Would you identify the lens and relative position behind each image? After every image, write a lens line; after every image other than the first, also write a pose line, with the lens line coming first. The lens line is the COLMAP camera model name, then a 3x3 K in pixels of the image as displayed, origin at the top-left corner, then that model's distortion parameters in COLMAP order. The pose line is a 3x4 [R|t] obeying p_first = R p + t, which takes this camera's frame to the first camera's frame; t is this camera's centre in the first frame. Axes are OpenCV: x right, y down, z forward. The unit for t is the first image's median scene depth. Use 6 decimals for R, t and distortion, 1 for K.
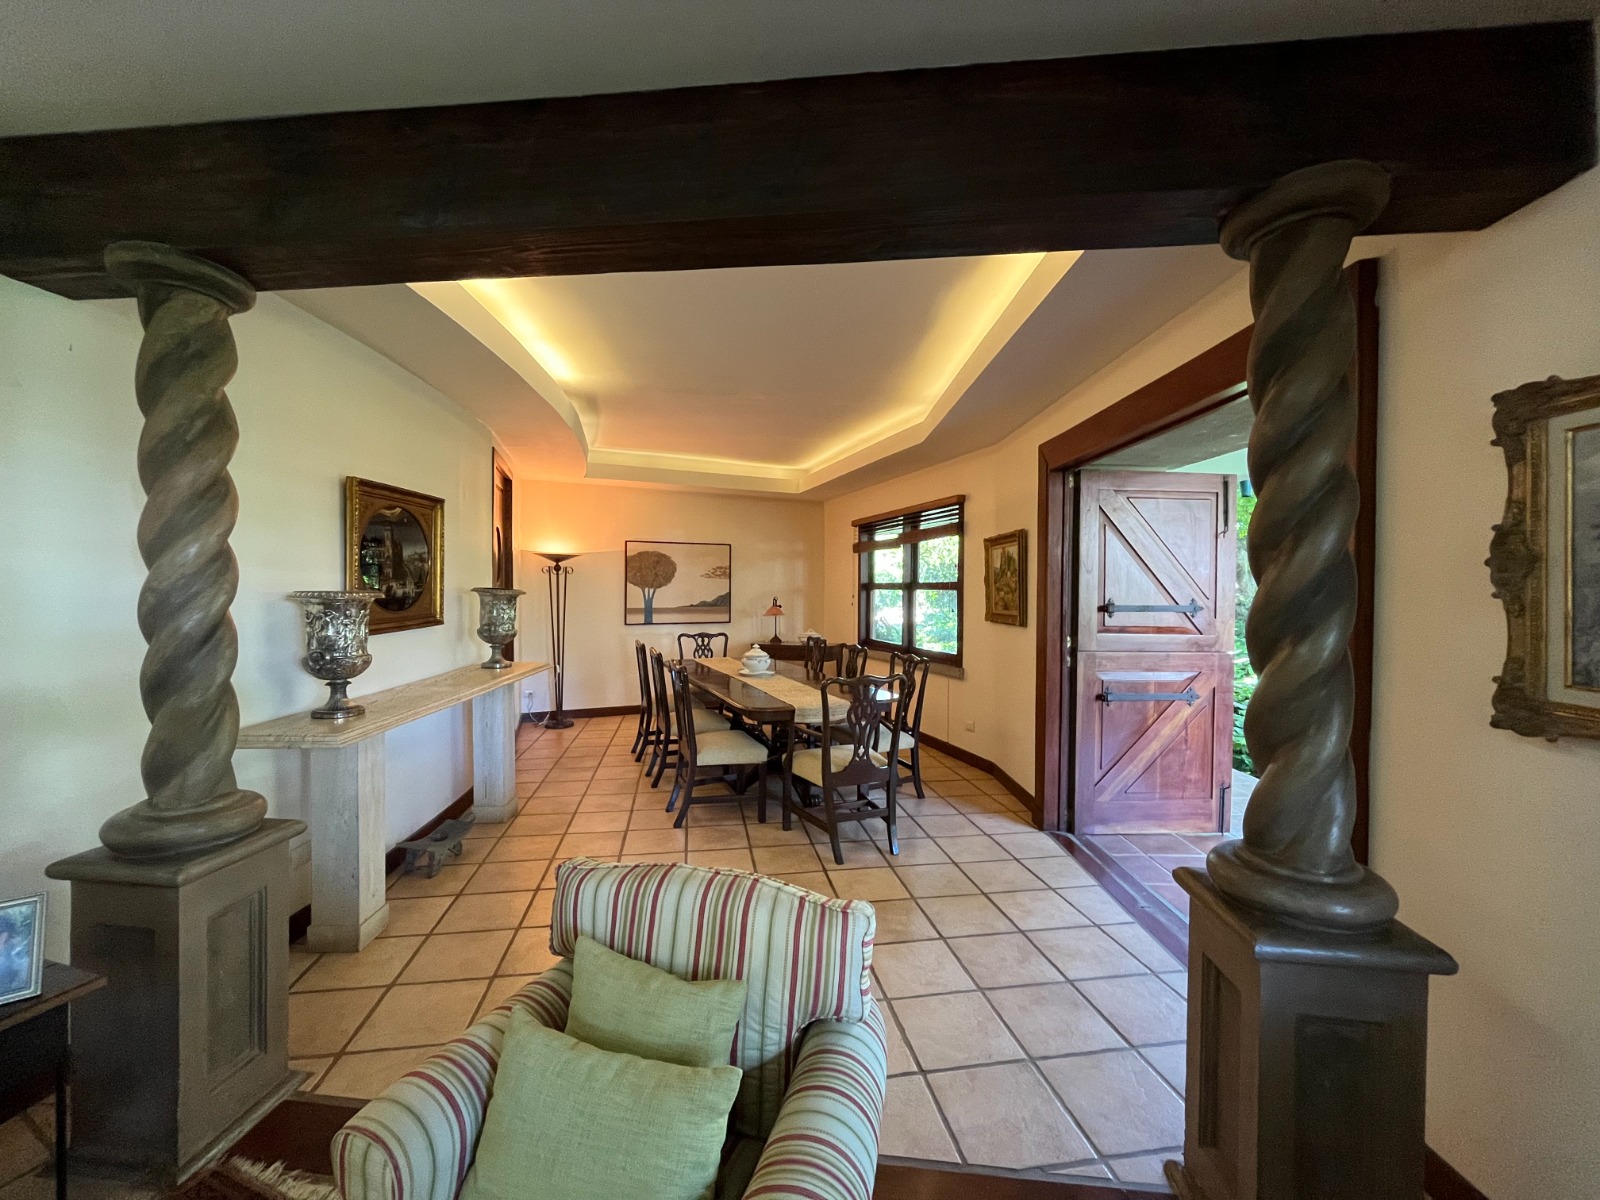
lens RADIAL K [[645.4, 0, 795.8], [0, 645.4, 597.0], [0, 0, 1]] dist [-0.002022, -0.000236]
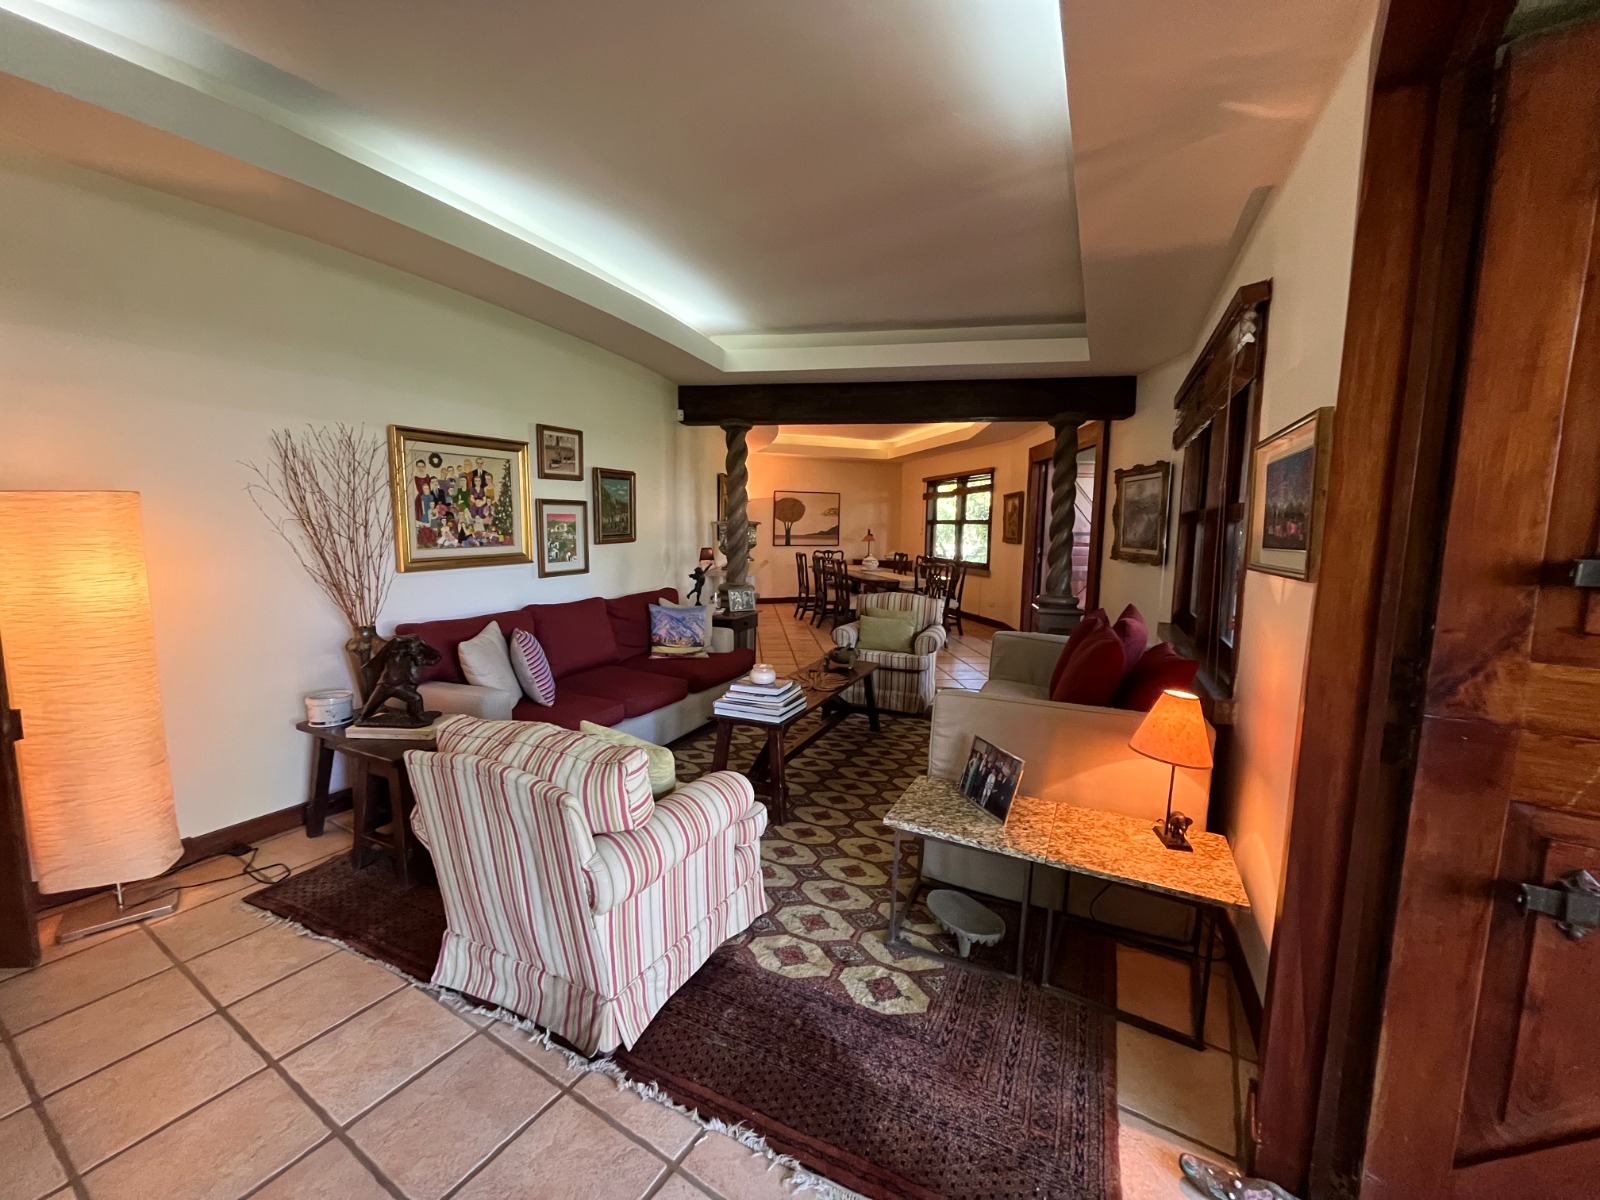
lens RADIAL K [[645.4, 0, 795.8], [0, 645.4, 597.0], [0, 0, 1]] dist [-0.002022, -0.000236]
pose [[0.996819, 0.019052, -0.077394, -0.163619], [-0.011568, 0.995312, 0.096019, 0.030710], [0.078860, -0.094819, 0.992366, -1.027062]]
